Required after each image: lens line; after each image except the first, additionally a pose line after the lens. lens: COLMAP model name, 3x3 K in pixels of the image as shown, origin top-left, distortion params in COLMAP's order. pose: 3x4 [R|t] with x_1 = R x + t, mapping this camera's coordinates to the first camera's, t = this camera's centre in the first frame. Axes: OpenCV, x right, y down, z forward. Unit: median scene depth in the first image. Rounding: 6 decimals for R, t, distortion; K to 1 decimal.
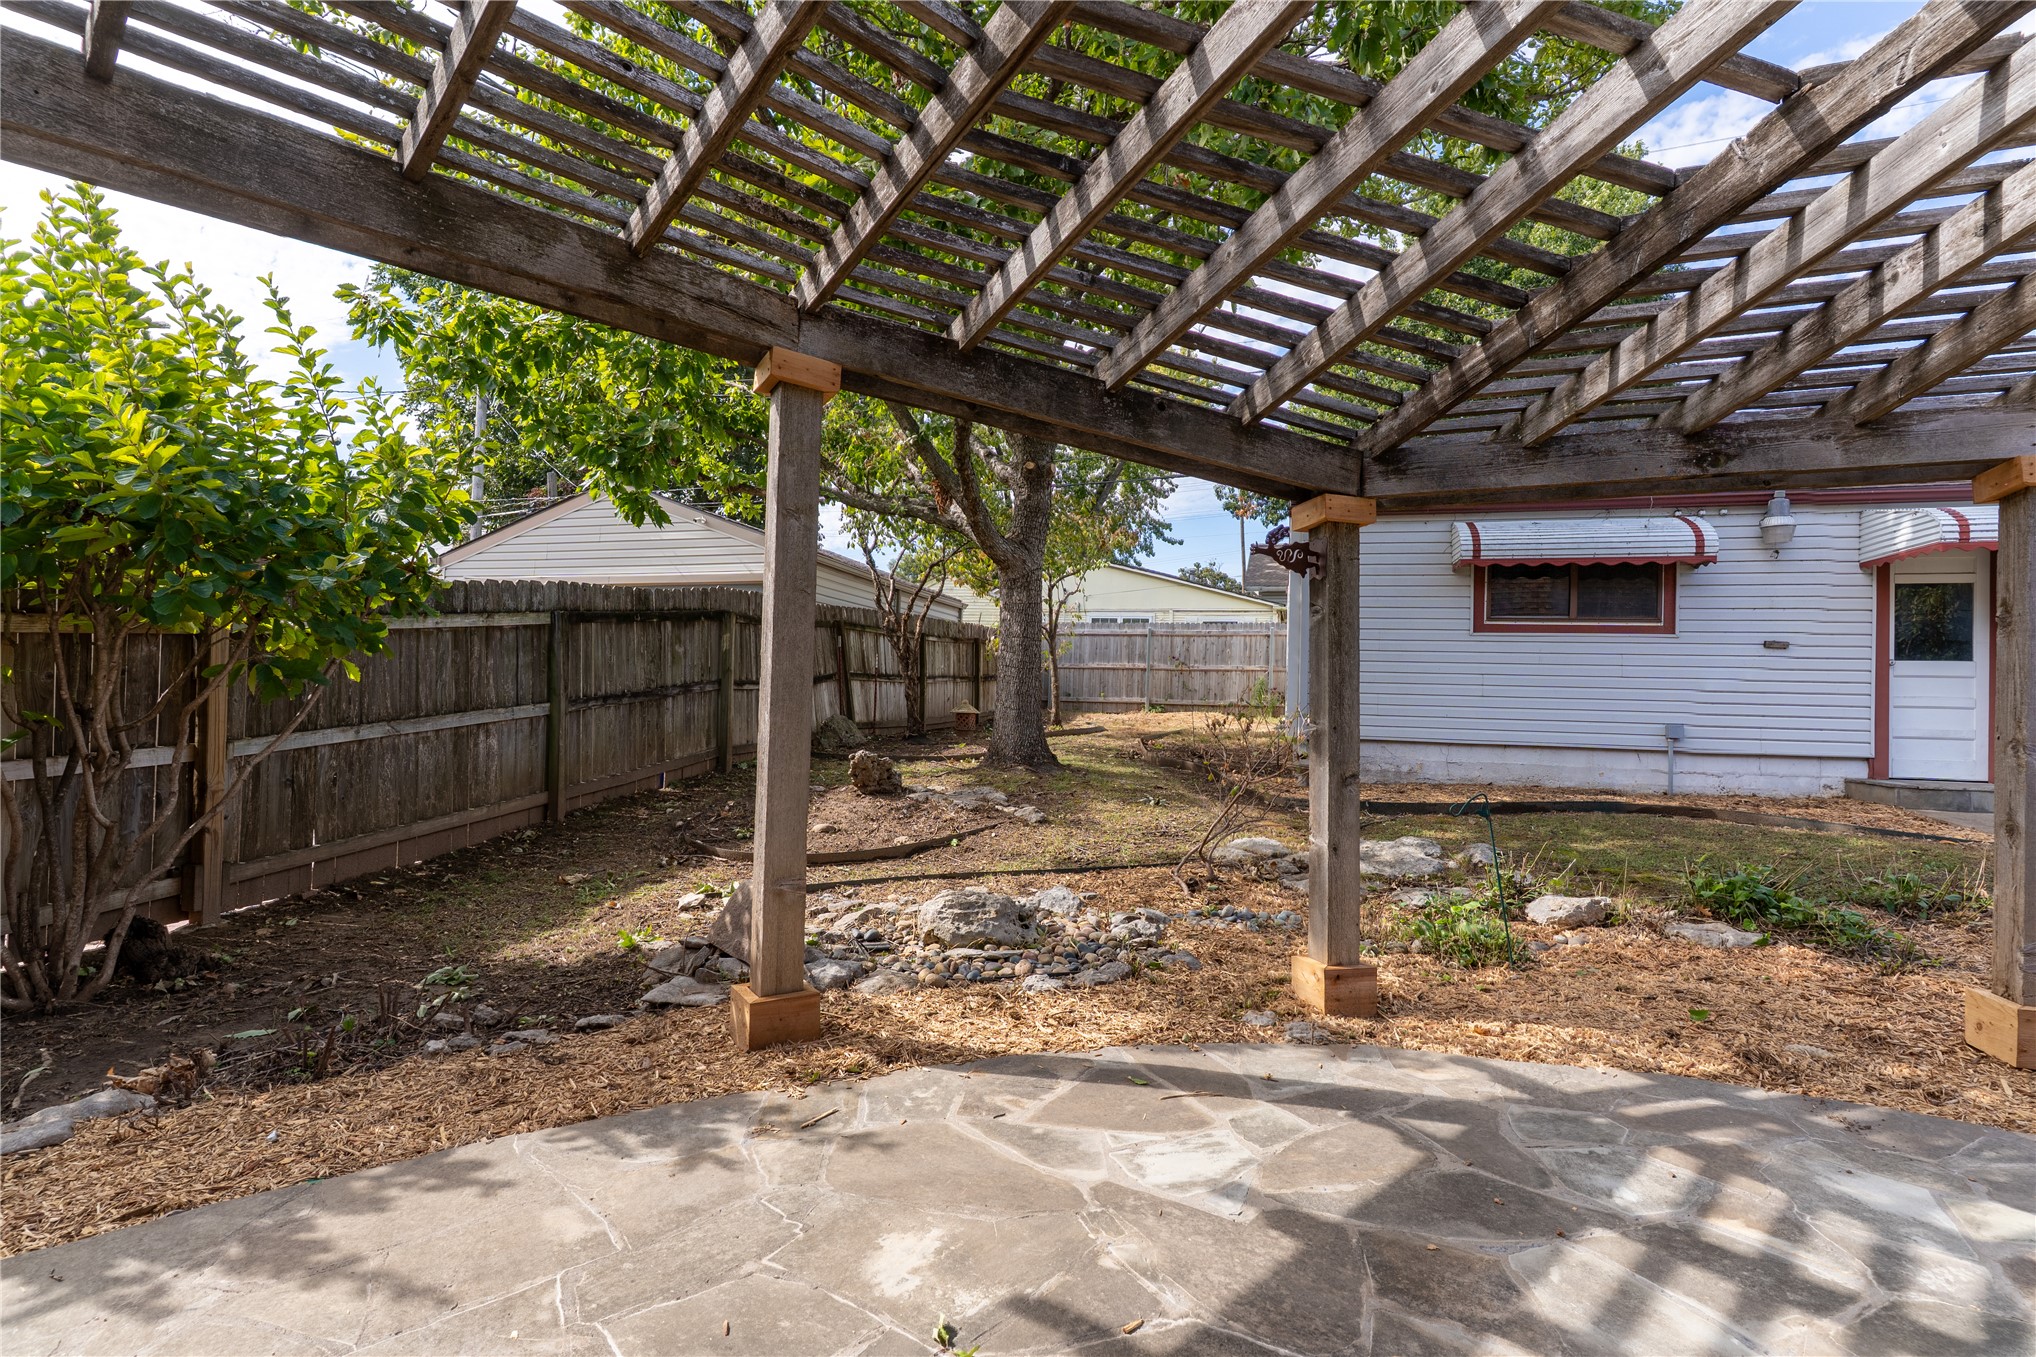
lens RADIAL K [[977.9, 0, 1018.3], [0, 977.9, 683.6], [0, 0, 1]] dist [0.005892, -0.000089]
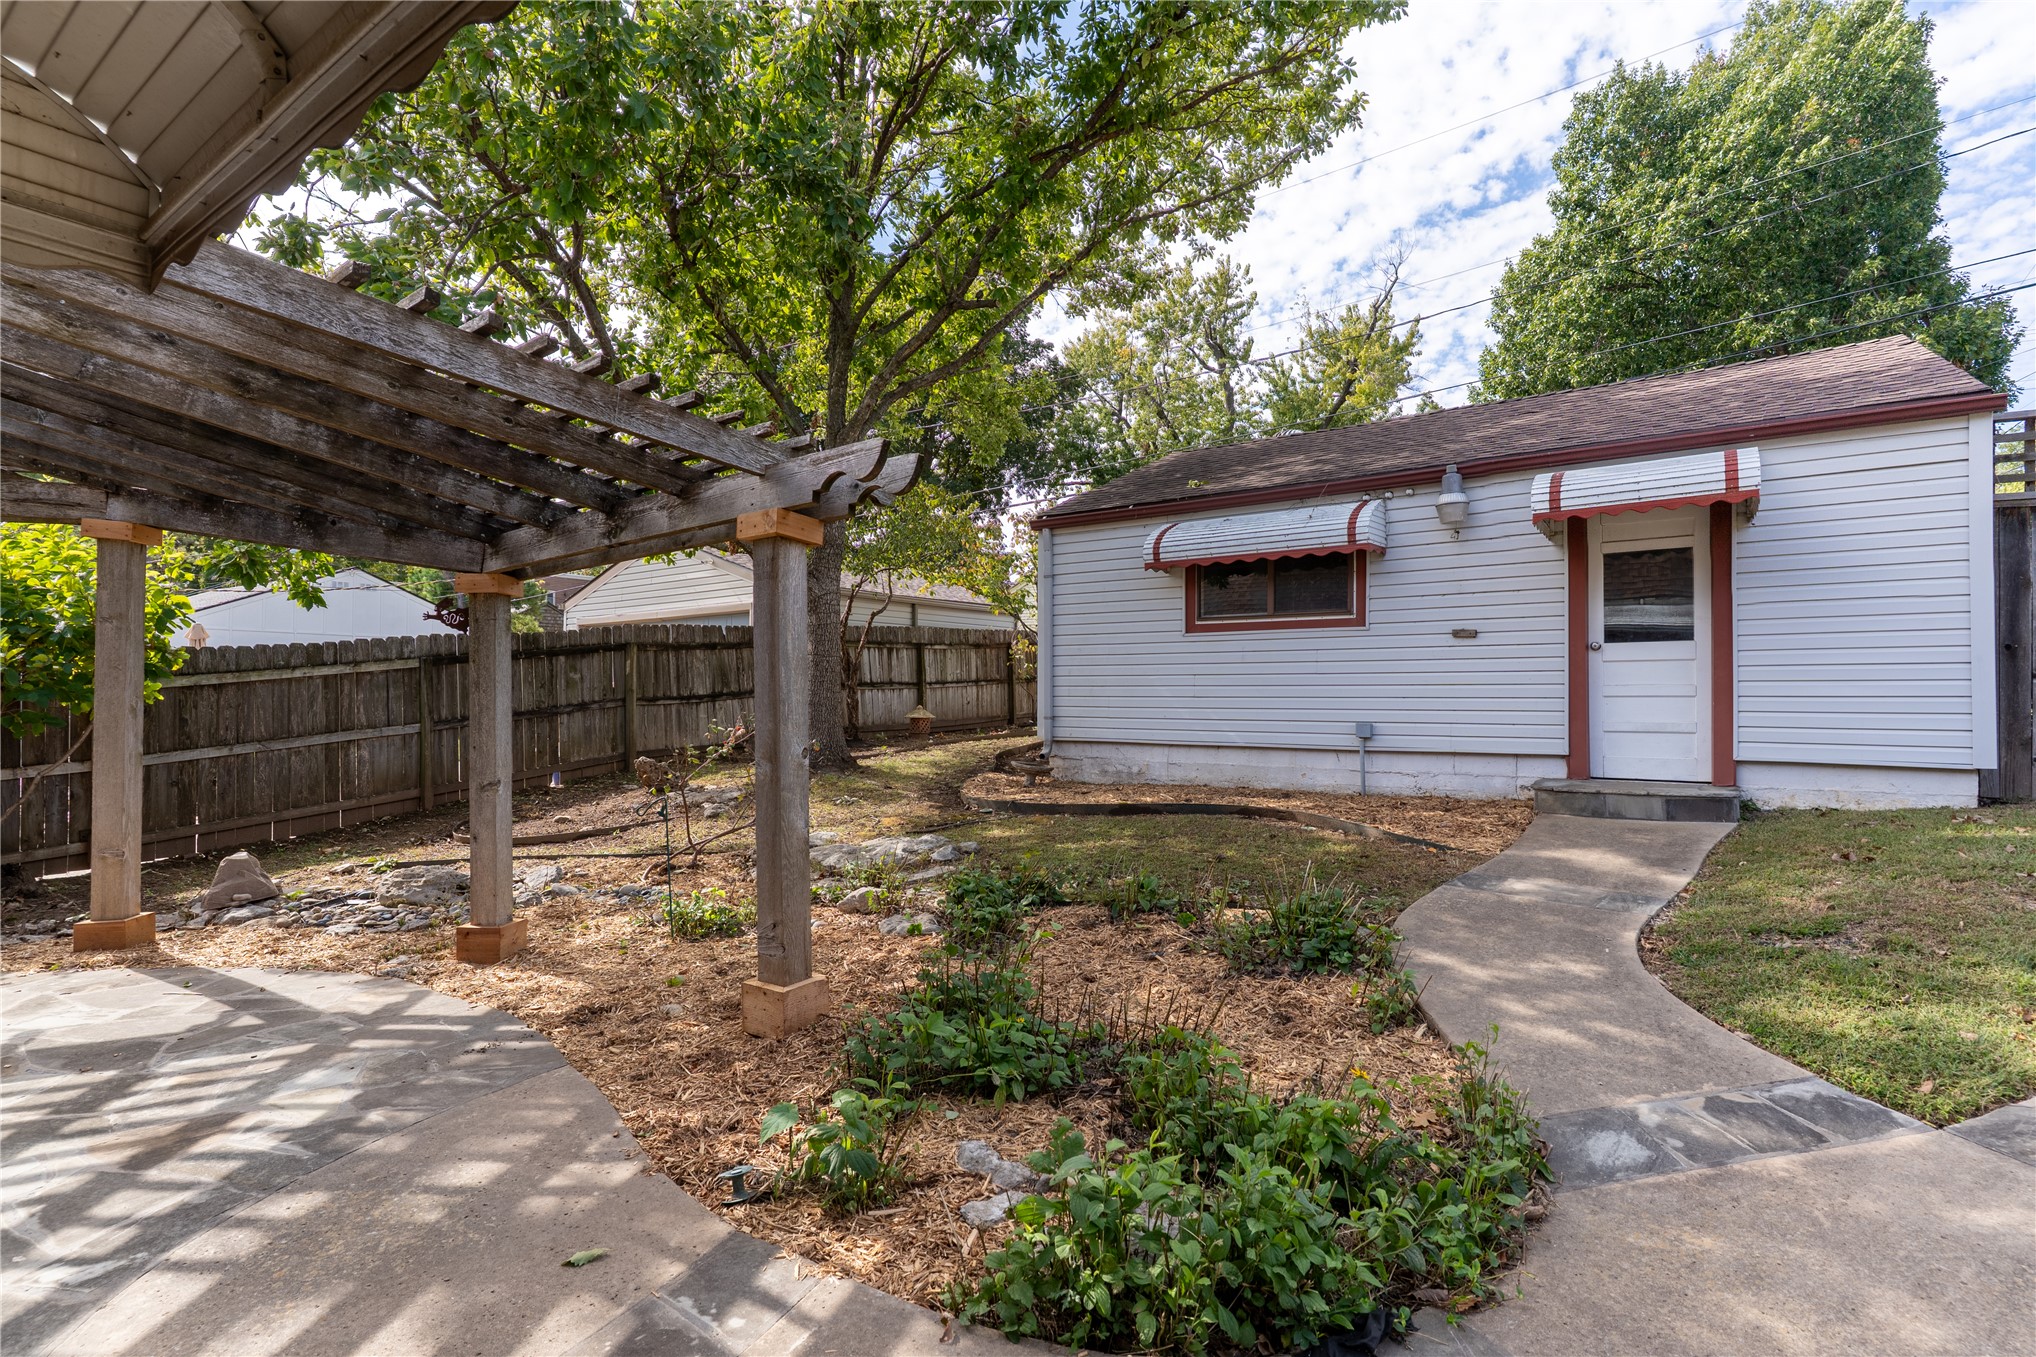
lens RADIAL K [[977.9, 0, 1033.4], [0, 977.9, 678.0], [0, 0, 1]] dist [0.005892, -0.000089]
pose [[0.937134, -0.034152, -0.347295, 0.728385], [0.035194, 0.999375, -0.003309, -0.008880], [0.347191, -0.009121, 0.937750, 0.004271]]
